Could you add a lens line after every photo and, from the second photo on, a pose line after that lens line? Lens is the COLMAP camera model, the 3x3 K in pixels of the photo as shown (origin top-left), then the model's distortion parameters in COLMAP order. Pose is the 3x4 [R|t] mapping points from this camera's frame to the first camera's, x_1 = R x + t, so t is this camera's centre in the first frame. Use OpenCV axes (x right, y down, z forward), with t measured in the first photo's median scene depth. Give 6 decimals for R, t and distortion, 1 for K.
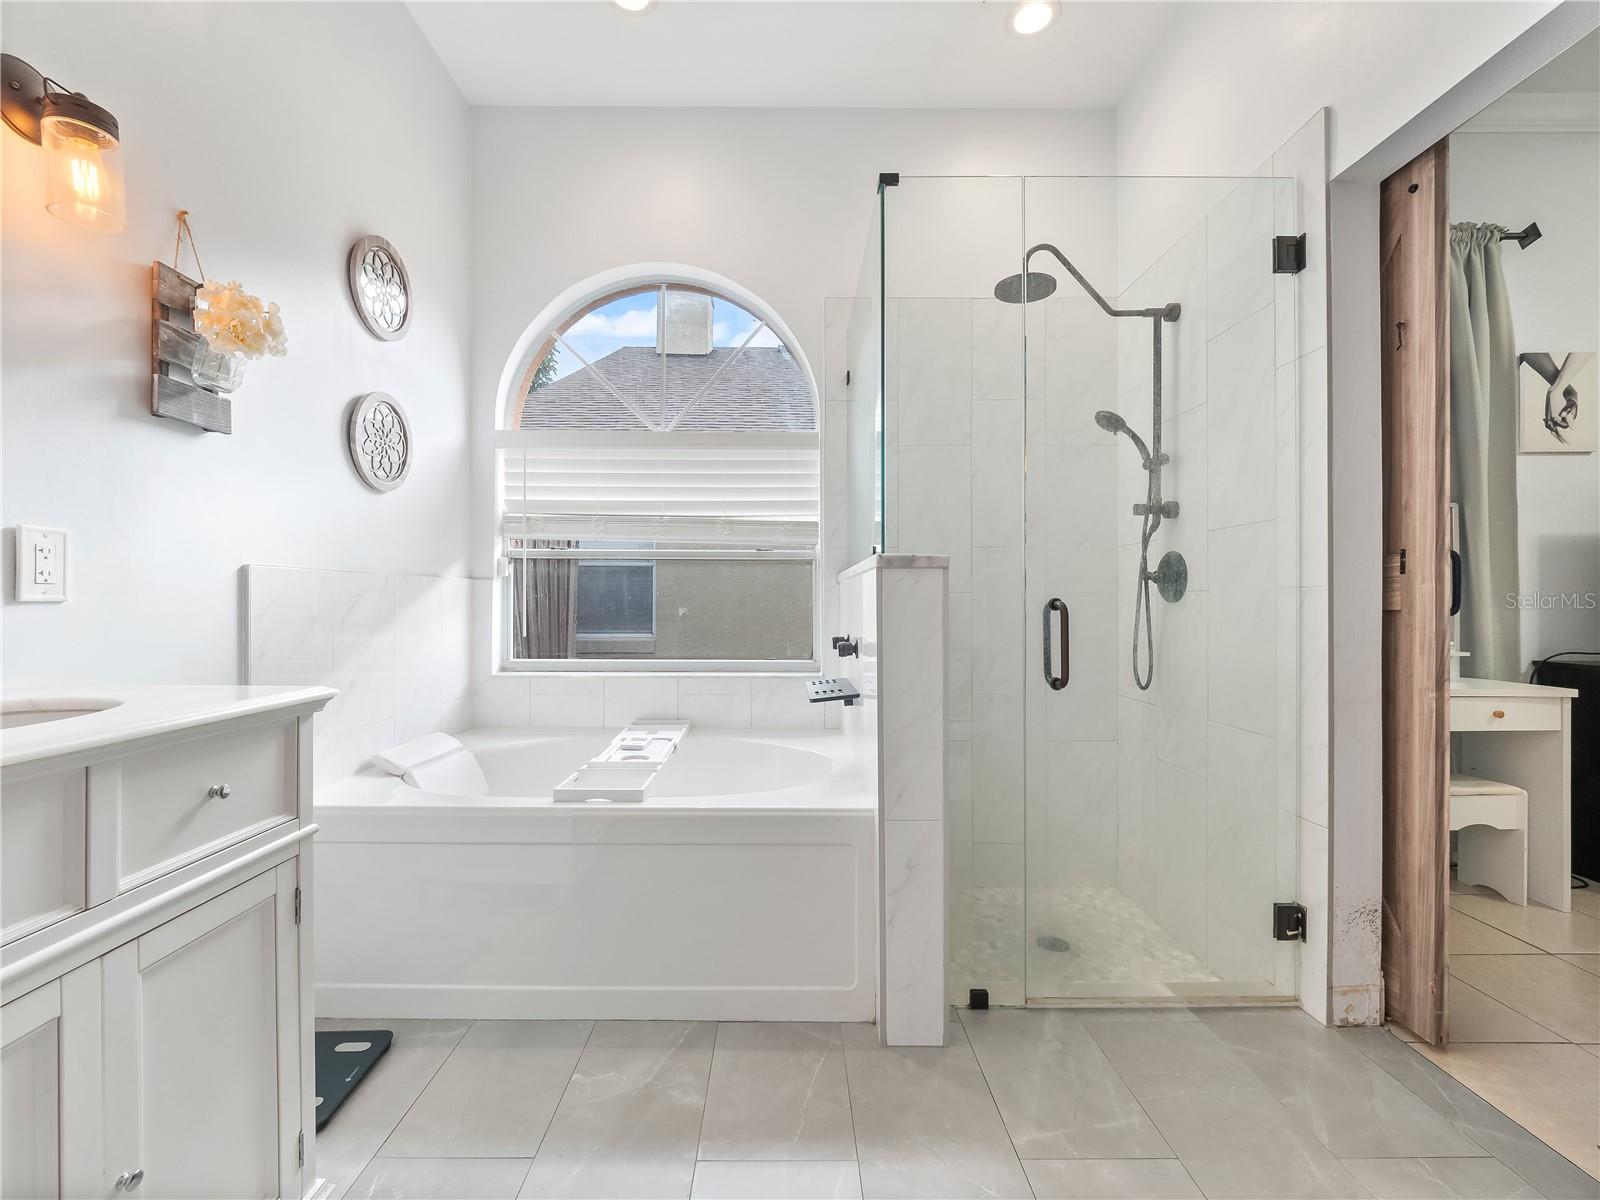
lens RADIAL K [[675.6, 0, 788.4], [0, 675.6, 601.9], [0, 0, 1]] dist [0.002352, -0.004406]
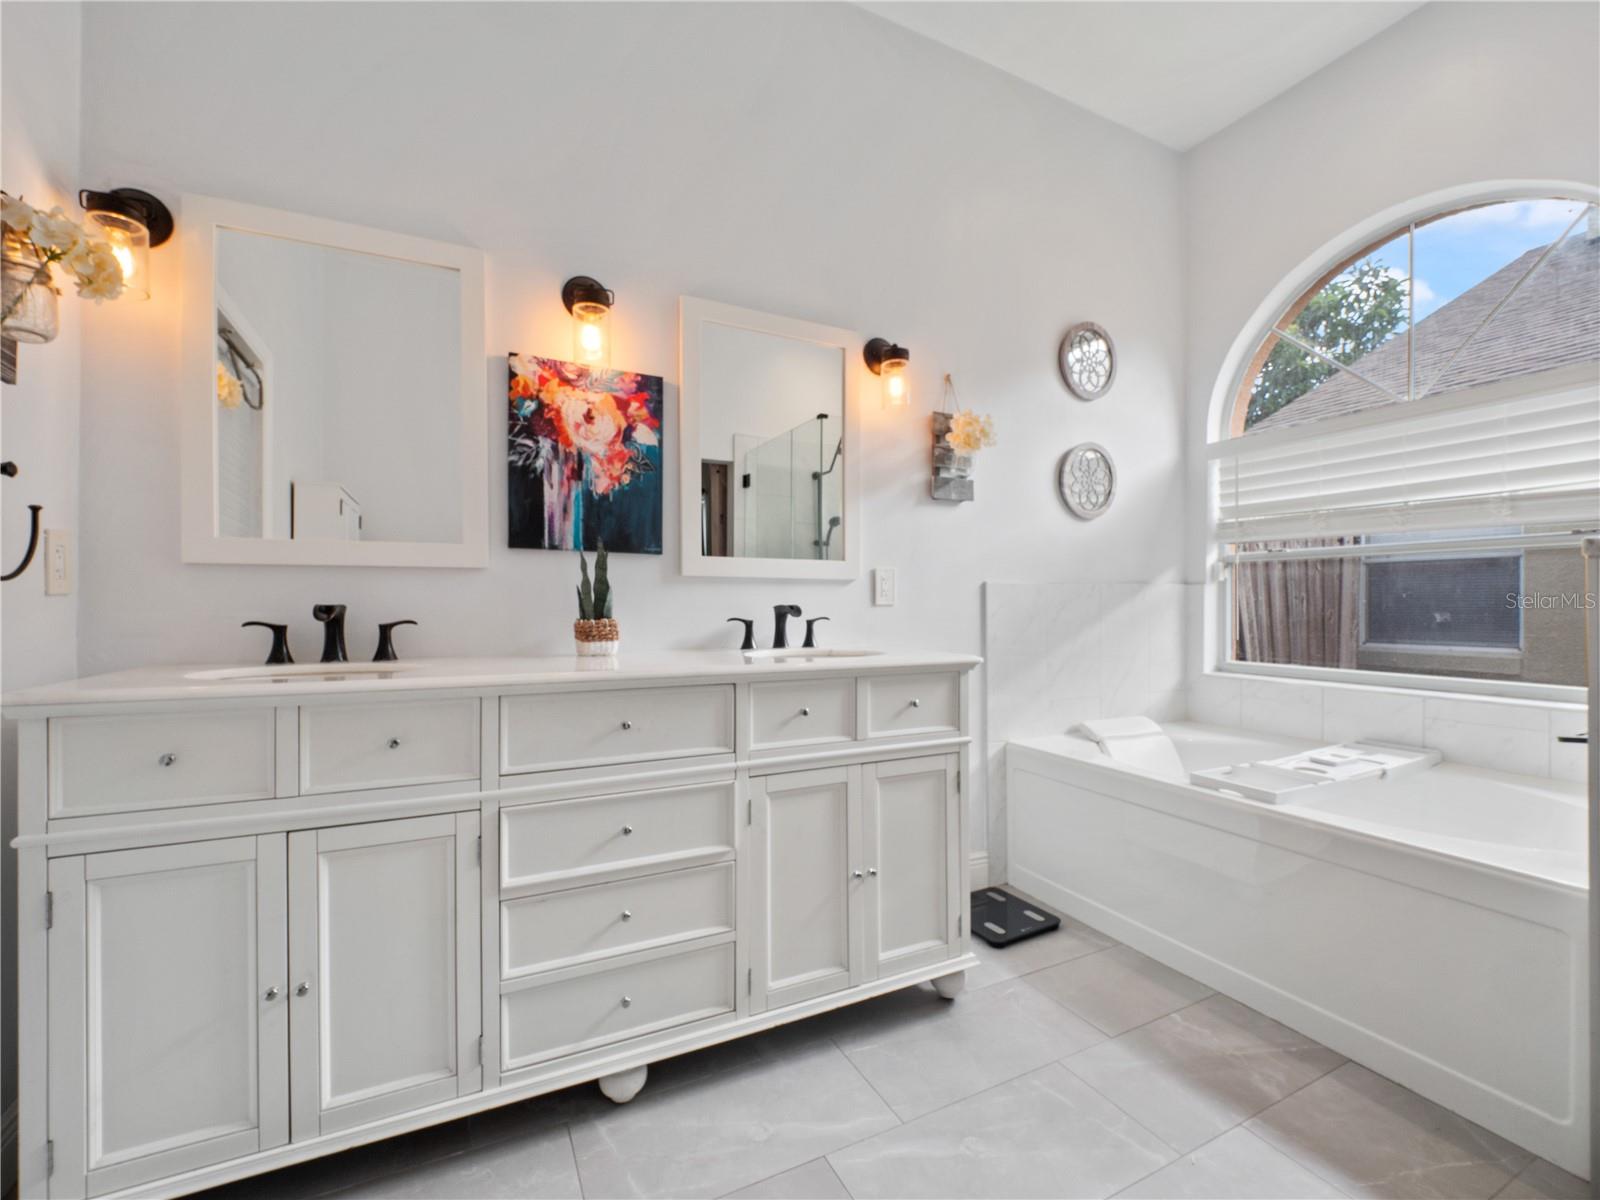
lens RADIAL K [[675.6, 0, 803.6], [0, 675.6, 602.8], [0, 0, 1]] dist [0.002352, -0.004406]
pose [[0.454495, -0.004668, -0.890737, 0.375185], [0.000945, 0.999988, -0.004758, 0.001270], [0.890749, 0.001321, 0.454494, -0.081413]]
